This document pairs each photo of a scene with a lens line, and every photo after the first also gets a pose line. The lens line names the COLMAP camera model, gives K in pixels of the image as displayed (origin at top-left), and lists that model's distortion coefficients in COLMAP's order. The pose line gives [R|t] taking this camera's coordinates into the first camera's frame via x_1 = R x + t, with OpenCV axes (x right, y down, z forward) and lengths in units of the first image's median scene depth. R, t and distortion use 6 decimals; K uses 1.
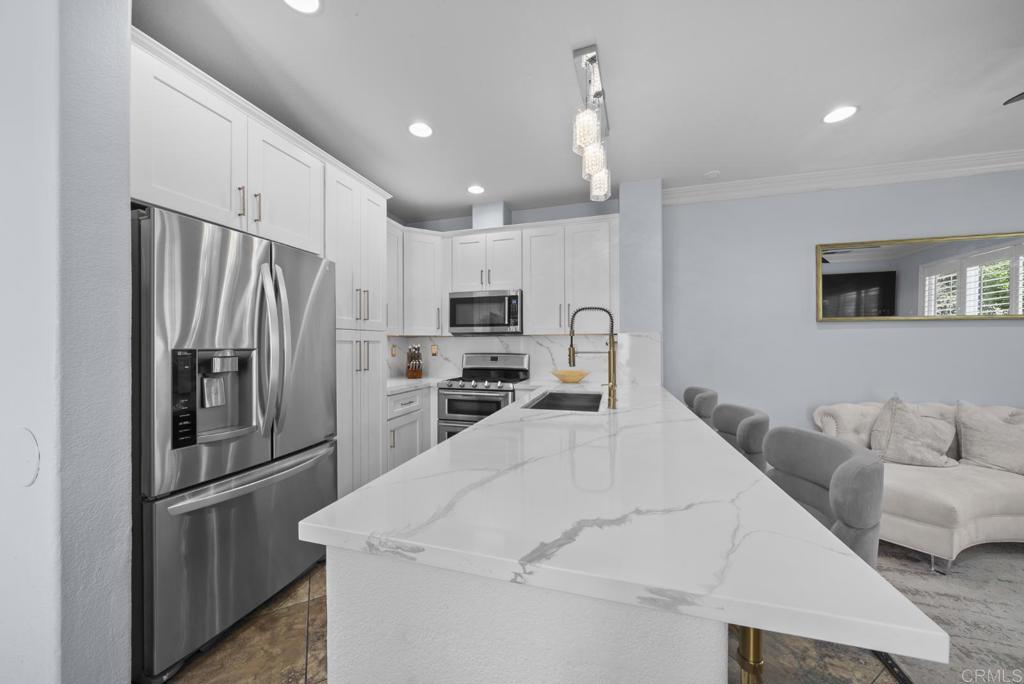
lens RADIAL K [[356.2, 0, 514.3], [0, 356.2, 343.9], [0, 0, 1]] dist [-0.000794, -0.000081]
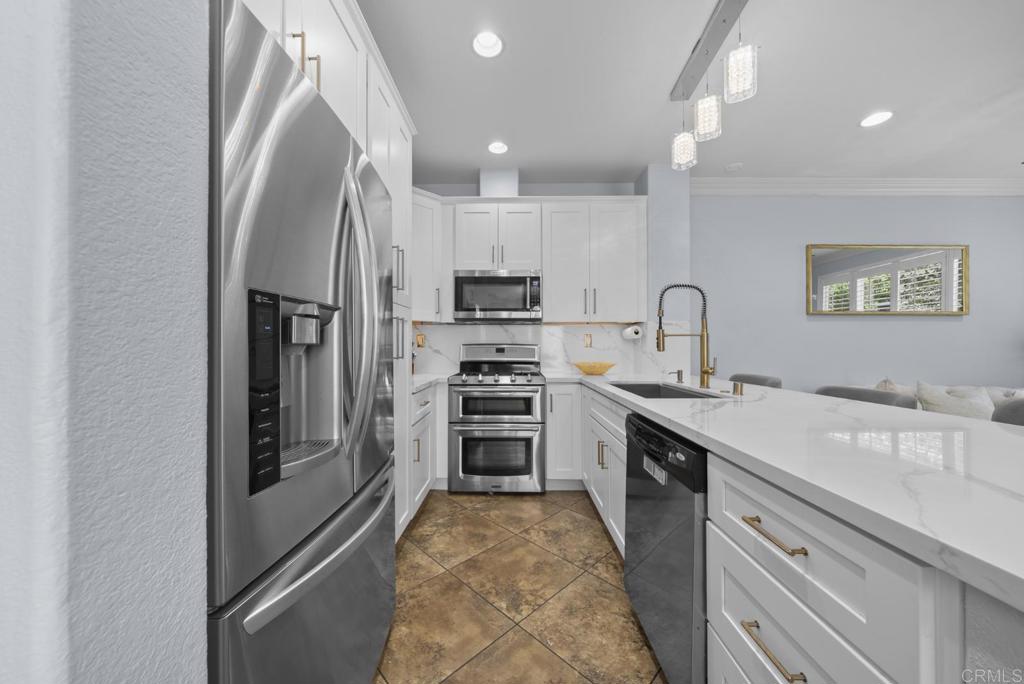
lens RADIAL K [[357.7, 0, 514.5], [0, 357.7, 345.2], [0, 0, 1]] dist [-0.000870, -0.000053]
pose [[0.959187, 0.005493, 0.282720, -0.296260], [-0.004377, 0.999980, -0.004578, 0.036712], [-0.282739, 0.003154, 0.959192, 0.171174]]
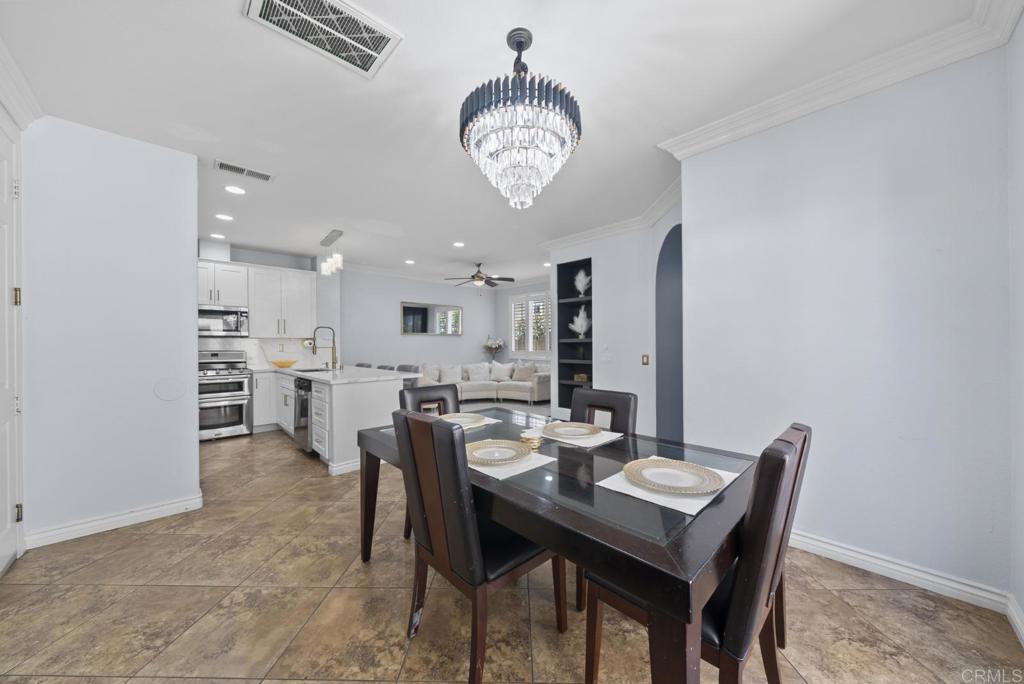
lens RADIAL K [[357.7, 0, 514.5], [0, 357.7, 345.2], [0, 0, 1]] dist [-0.000870, -0.000053]
pose [[0.497284, -0.001002, 0.867587, -0.733153], [0.003320, 0.999994, -0.000748, 0.010431], [-0.867582, 0.003253, 0.497284, -0.726534]]
